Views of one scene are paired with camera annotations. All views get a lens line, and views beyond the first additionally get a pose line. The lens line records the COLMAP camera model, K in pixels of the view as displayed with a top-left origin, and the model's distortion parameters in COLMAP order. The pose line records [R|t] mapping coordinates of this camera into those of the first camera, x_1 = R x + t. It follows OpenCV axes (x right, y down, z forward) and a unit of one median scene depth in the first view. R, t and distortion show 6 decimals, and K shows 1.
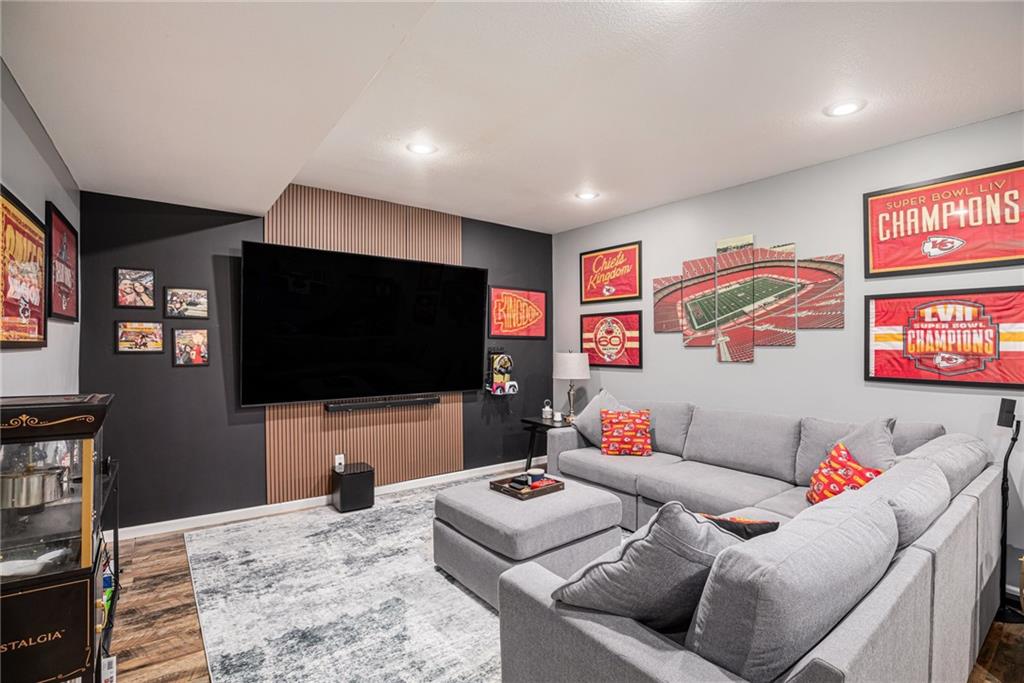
lens RADIAL K [[462.9, 0, 510.3], [0, 462.9, 346.2], [0, 0, 1]] dist [-0.024866, 0.000338]
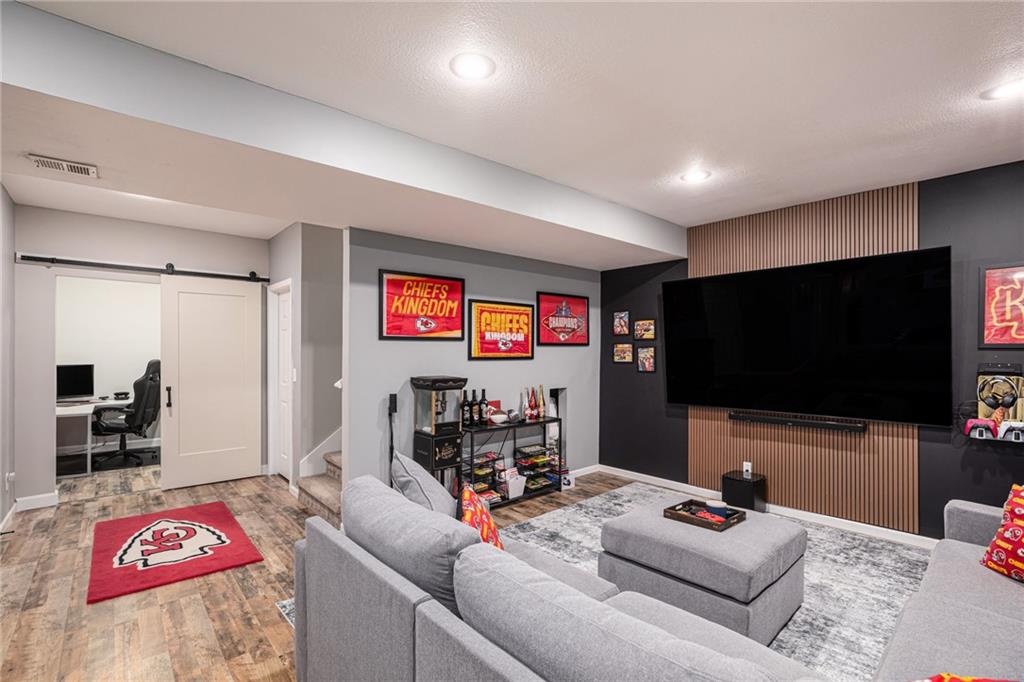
lens RADIAL K [[462.9, 0, 511.3], [0, 462.9, 346.0], [0, 0, 1]] dist [-0.024866, 0.000338]
pose [[0.092908, -0.015245, -0.995558, 0.751202], [0.001830, 0.999884, -0.015140, -0.019798], [0.995673, -0.000415, 0.092925, 0.426313]]
